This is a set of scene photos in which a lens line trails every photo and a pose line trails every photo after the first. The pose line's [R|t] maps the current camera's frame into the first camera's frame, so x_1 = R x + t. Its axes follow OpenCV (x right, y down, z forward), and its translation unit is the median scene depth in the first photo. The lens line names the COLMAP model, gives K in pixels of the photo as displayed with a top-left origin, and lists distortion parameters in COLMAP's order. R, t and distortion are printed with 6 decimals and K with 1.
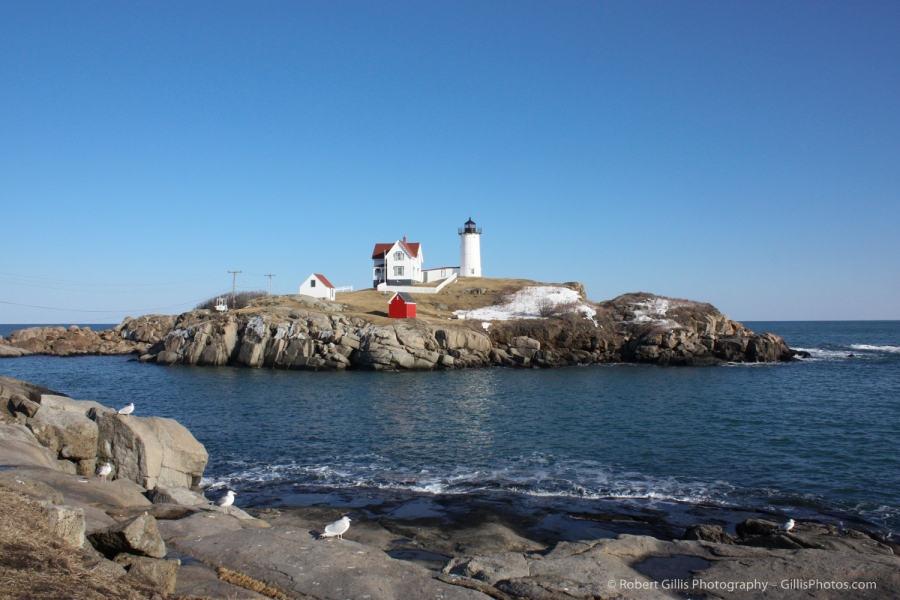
lens RADIAL K [[775.7, 0, 450.0], [0, 775.7, 300.0], [0, 0, 1]] dist [-0.146838, 0.008743]
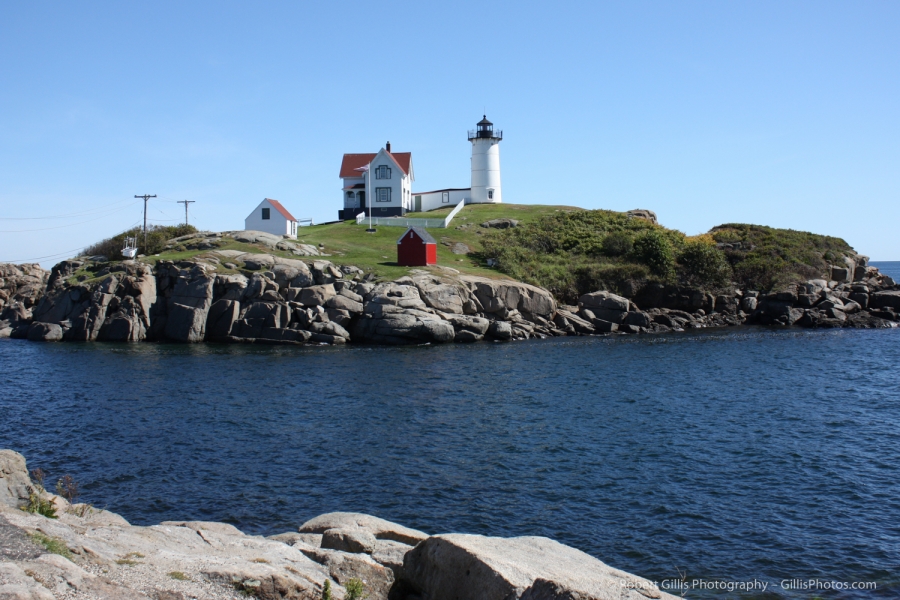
lens RADIAL K [[1059.5, 0, 479.7], [0, 1059.5, 298.3], [0, 0, 1]] dist [-0.076510, 0.032624]
pose [[0.994599, -0.012994, 0.102979, -0.105835], [0.006951, 0.998244, 0.058827, -0.001534], [-0.103563, -0.057793, 0.992942, 0.105157]]
